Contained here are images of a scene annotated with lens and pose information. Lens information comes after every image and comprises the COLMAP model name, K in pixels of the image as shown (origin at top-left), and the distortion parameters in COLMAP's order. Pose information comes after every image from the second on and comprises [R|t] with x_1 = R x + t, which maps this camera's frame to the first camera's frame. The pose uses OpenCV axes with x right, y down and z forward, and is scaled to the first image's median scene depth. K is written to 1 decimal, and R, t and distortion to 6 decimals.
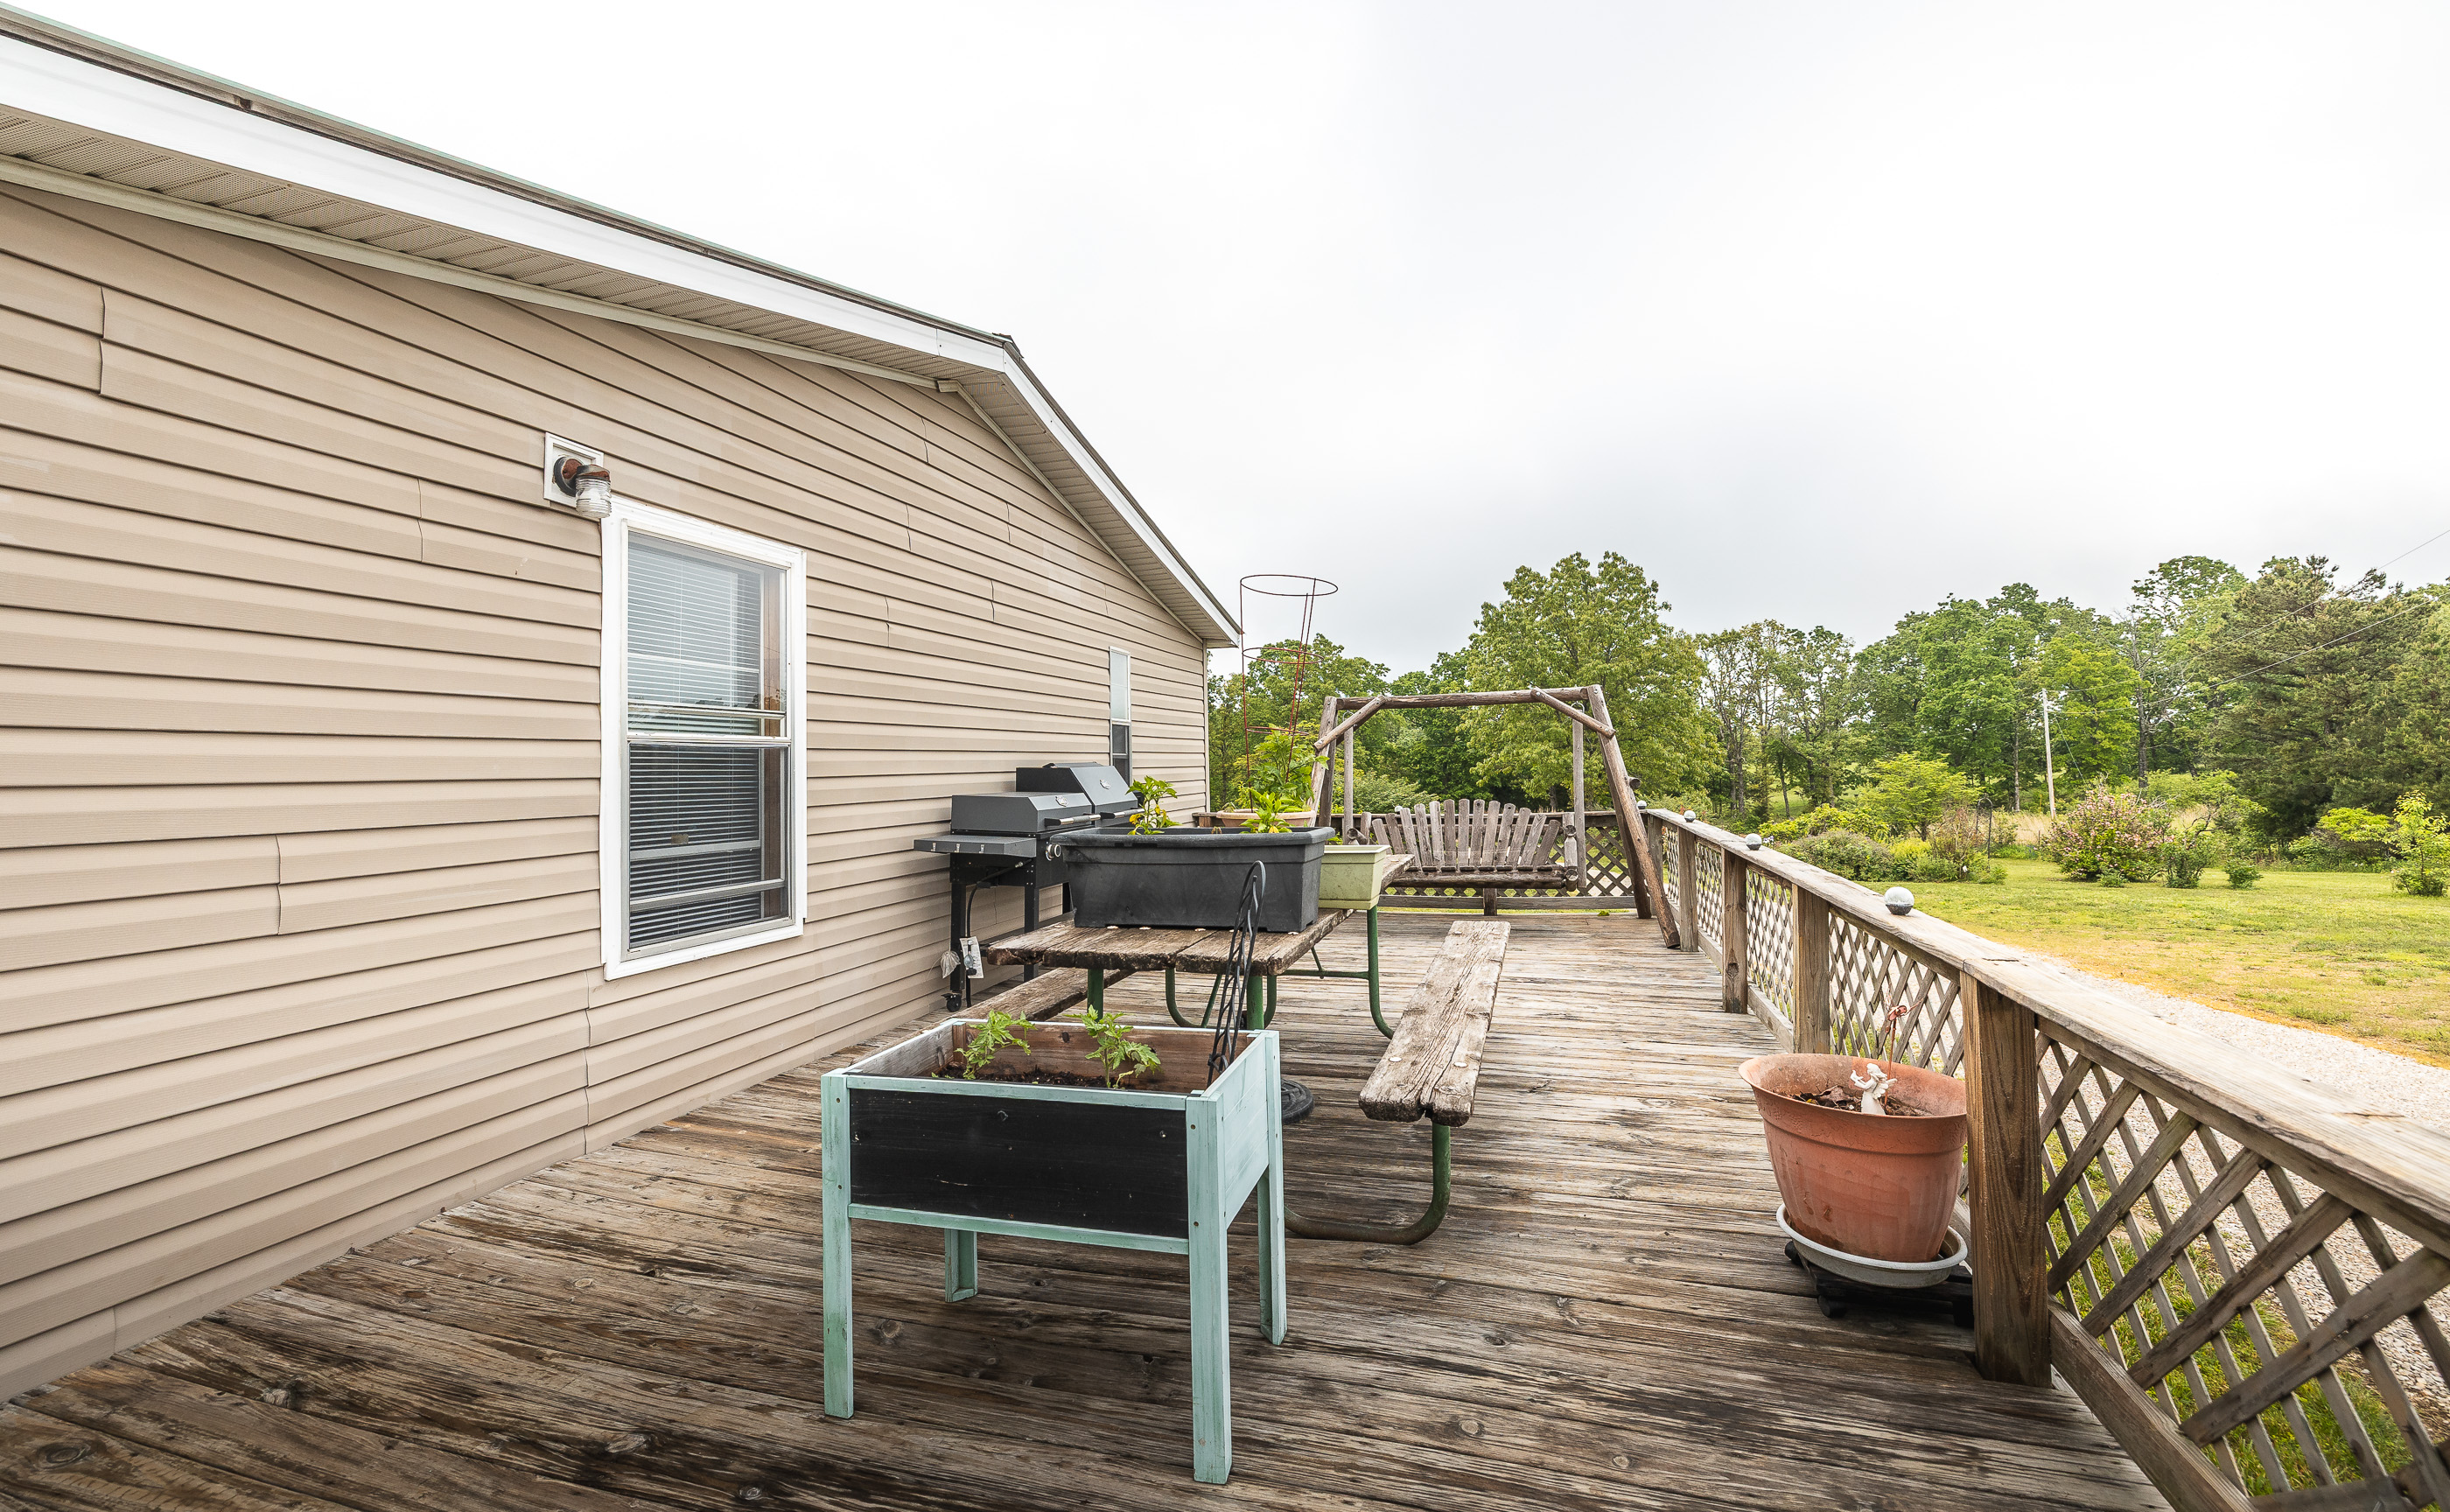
lens RADIAL K [[1039.6, 0, 1221.8], [0, 1039.6, 717.7], [0, 0, 1]] dist [0.001989, 0.000684]
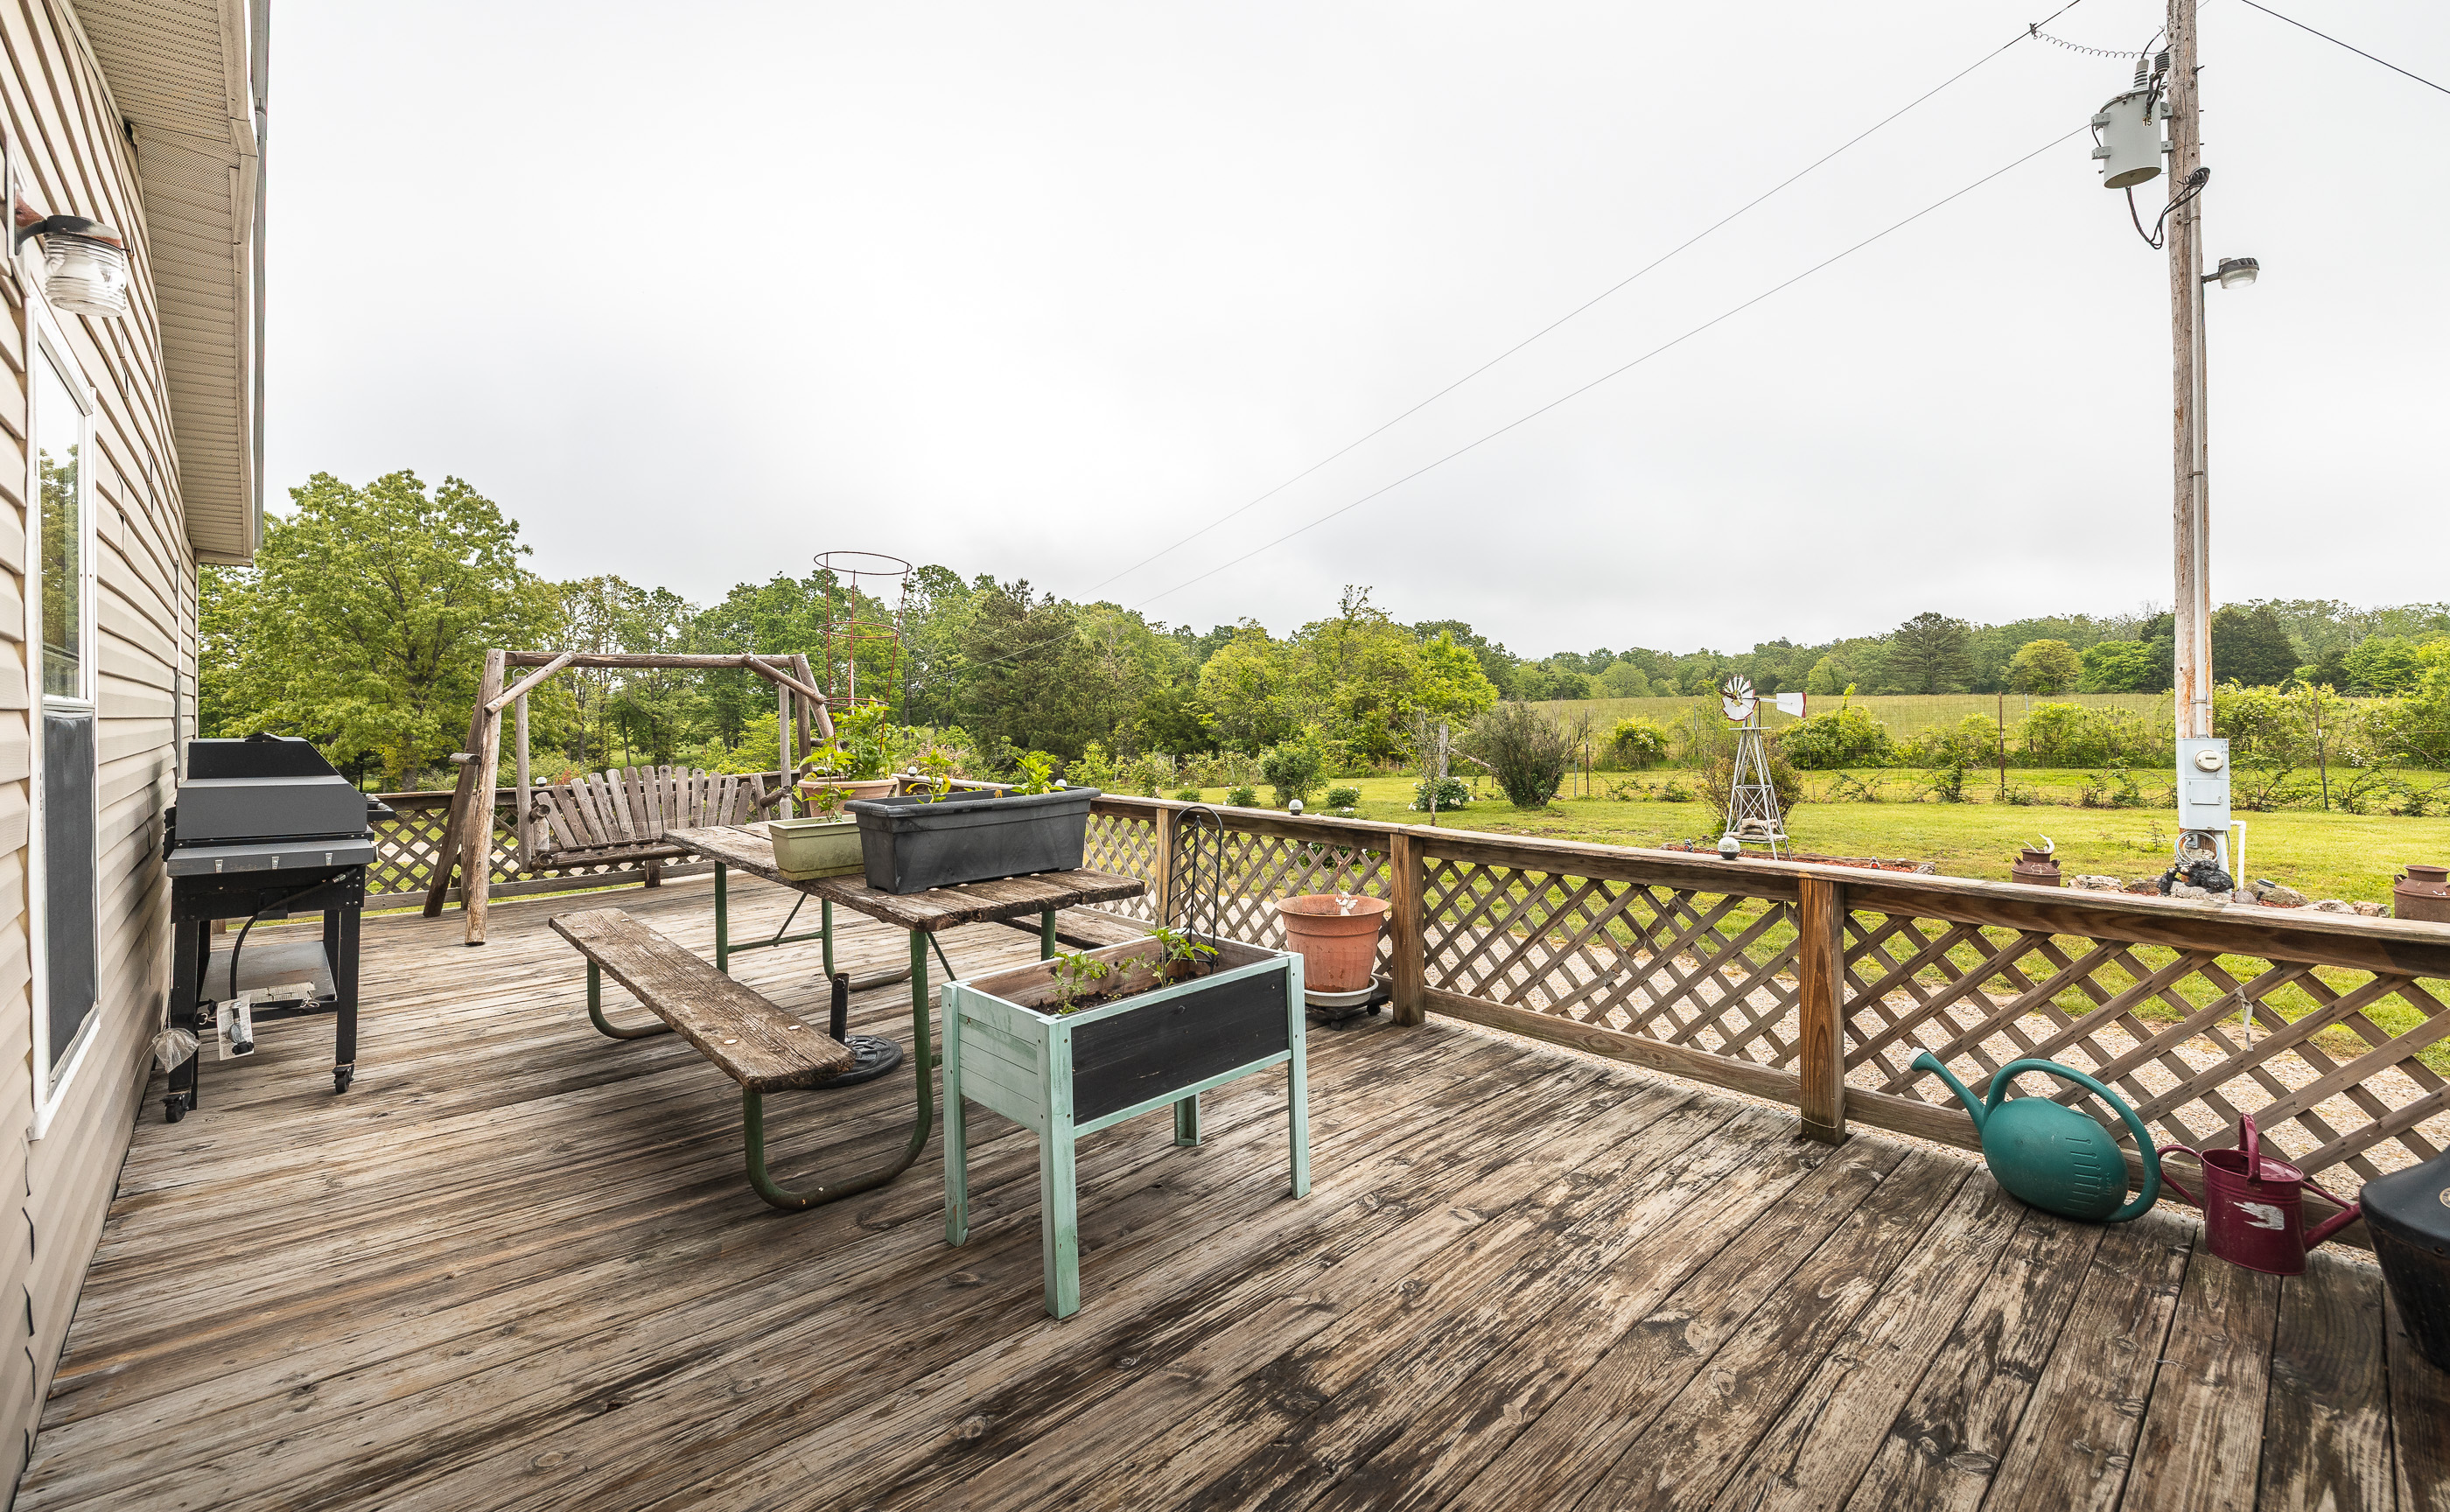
lens RADIAL K [[1038.2, 0, 1229.0], [0, 1038.2, 687.2], [0, 0, 1]] dist [0.003405, 0.000449]
pose [[0.501353, 0.025246, 0.864874, -0.063835], [-0.034788, 0.999354, -0.009006, -0.000551], [-0.864543, -0.025572, 0.501908, 0.014702]]
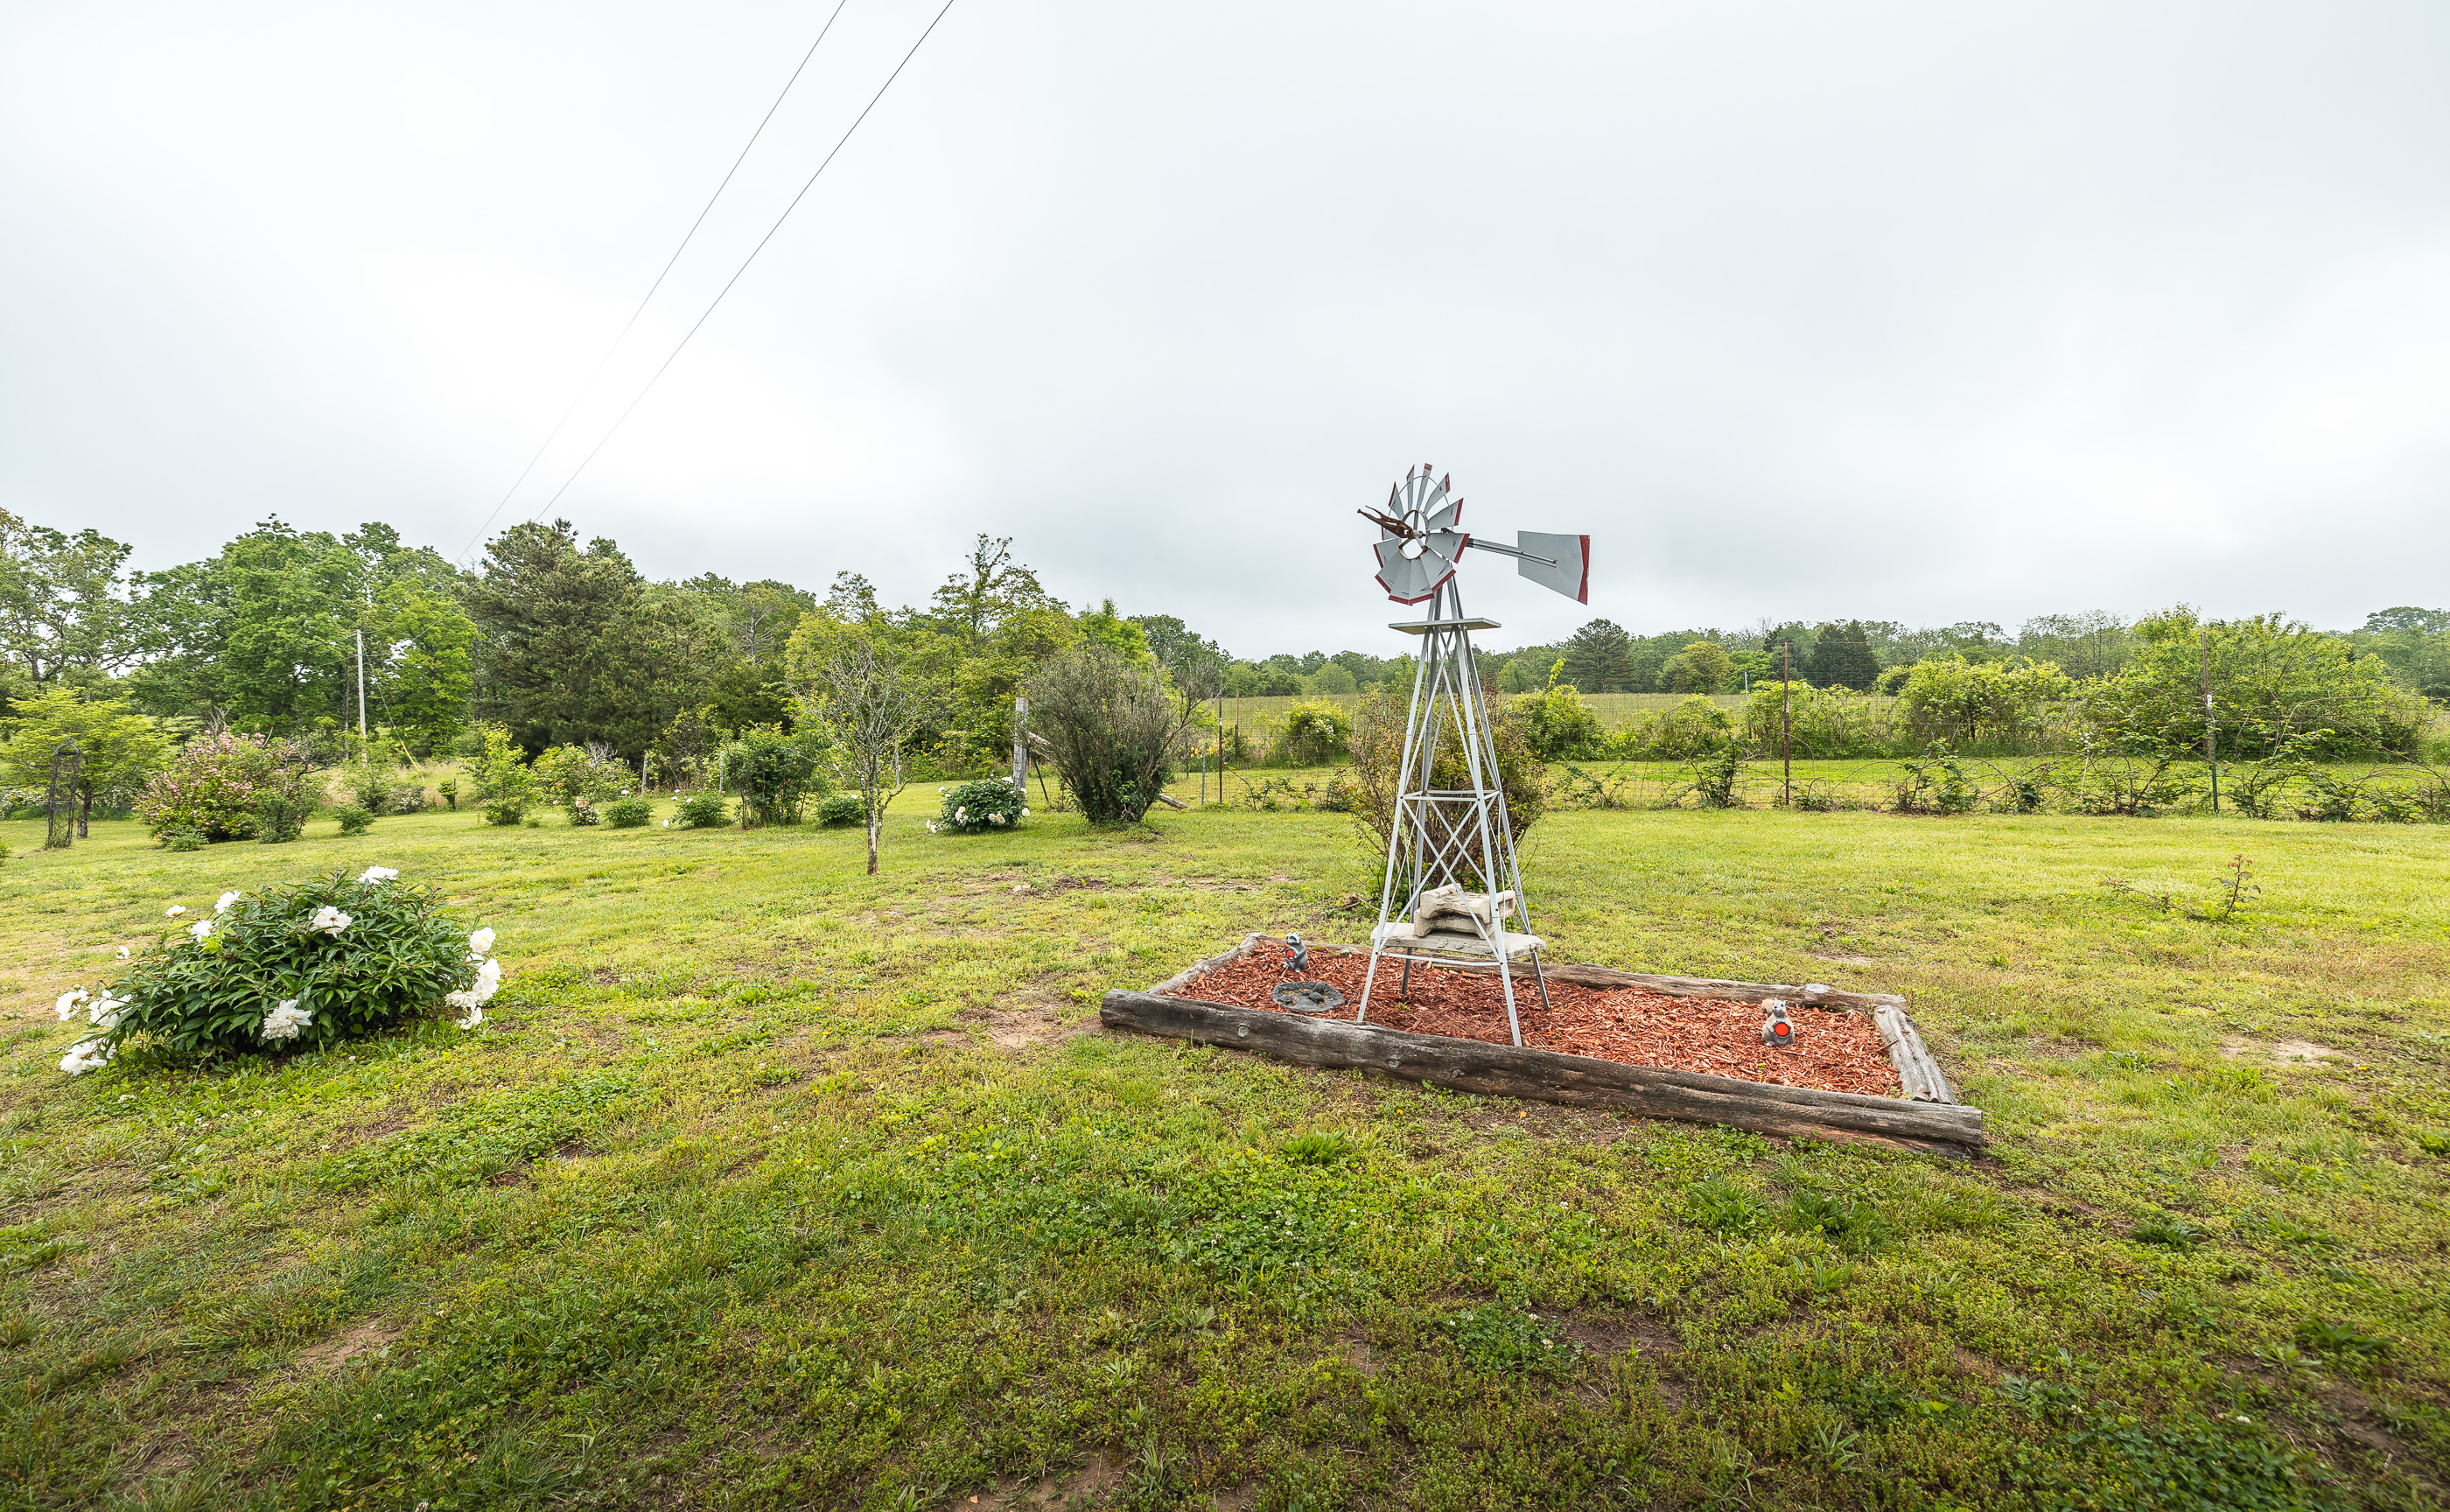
lens RADIAL K [[1039.6, 0, 1221.8], [0, 1039.6, 717.7], [0, 0, 1]] dist [0.001989, 0.000684]
pose [[0.268890, 0.003035, 0.963166, 0.183454], [-0.043319, 0.999021, 0.008946, 0.013529], [-0.962196, -0.044129, 0.268758, 0.029366]]
